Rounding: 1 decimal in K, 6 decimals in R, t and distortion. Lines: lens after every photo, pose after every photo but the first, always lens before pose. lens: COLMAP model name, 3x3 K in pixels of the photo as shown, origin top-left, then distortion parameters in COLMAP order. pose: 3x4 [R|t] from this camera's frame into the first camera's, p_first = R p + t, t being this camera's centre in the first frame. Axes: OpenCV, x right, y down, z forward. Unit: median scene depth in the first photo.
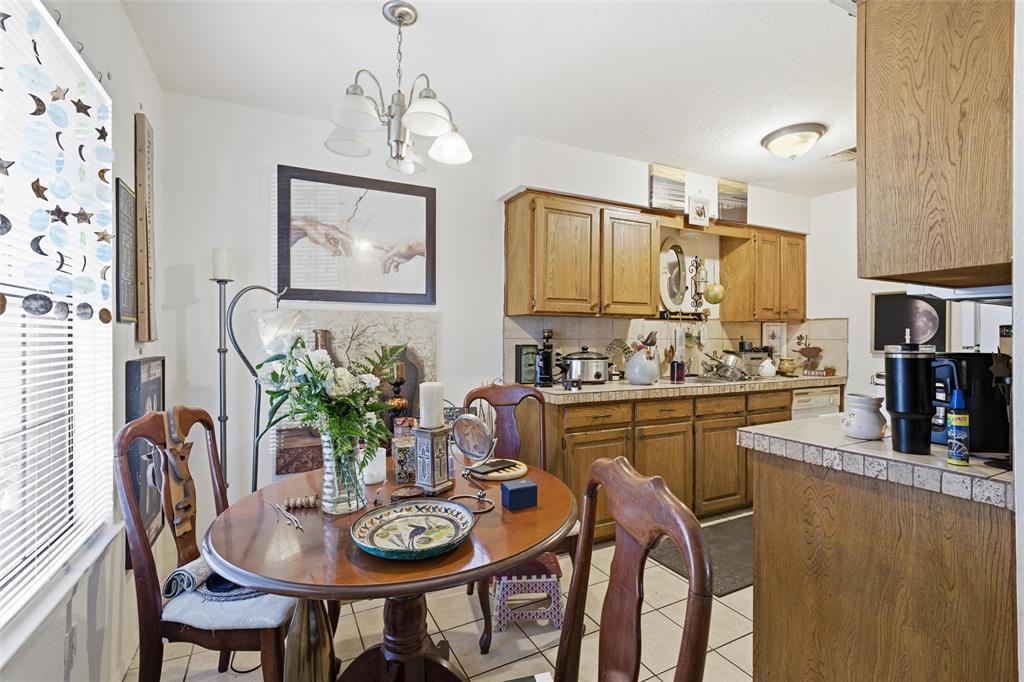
lens RADIAL K [[445.6, 0, 514.0], [0, 445.6, 338.7], [0, 0, 1]] dist [-0.004942, 0.000944]
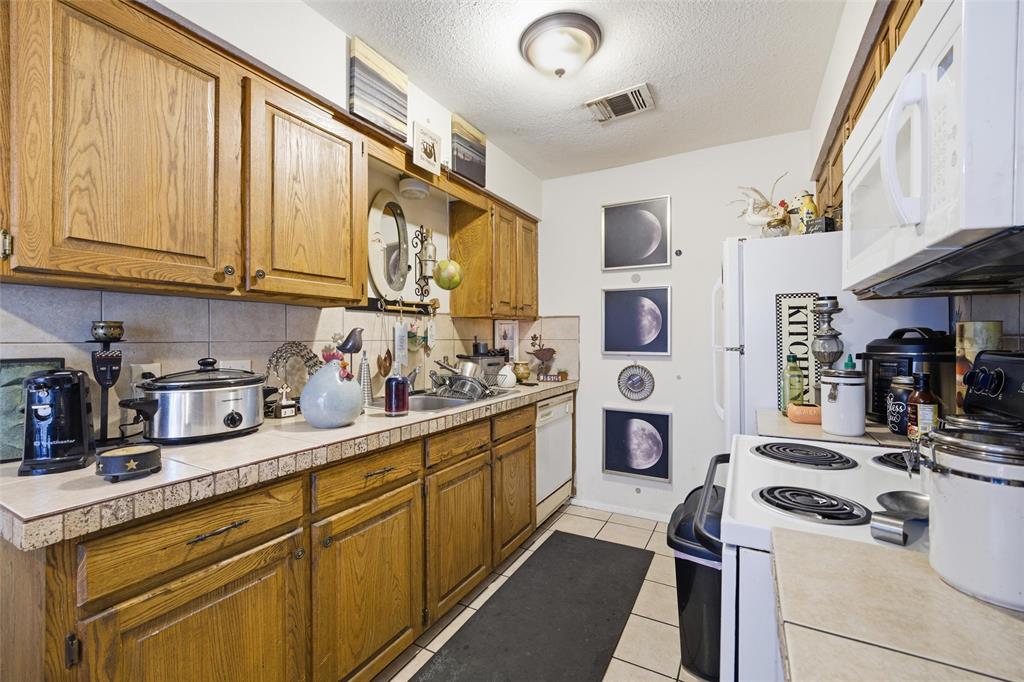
lens RADIAL K [[445.6, 0, 512.8], [0, 445.6, 337.8], [0, 0, 1]] dist [-0.004942, 0.000944]
pose [[0.822145, -0.003829, 0.569265, 0.143701], [0.005254, 0.999986, -0.000862, -0.002036], [-0.569253, 0.003699, 0.822154, 0.388664]]
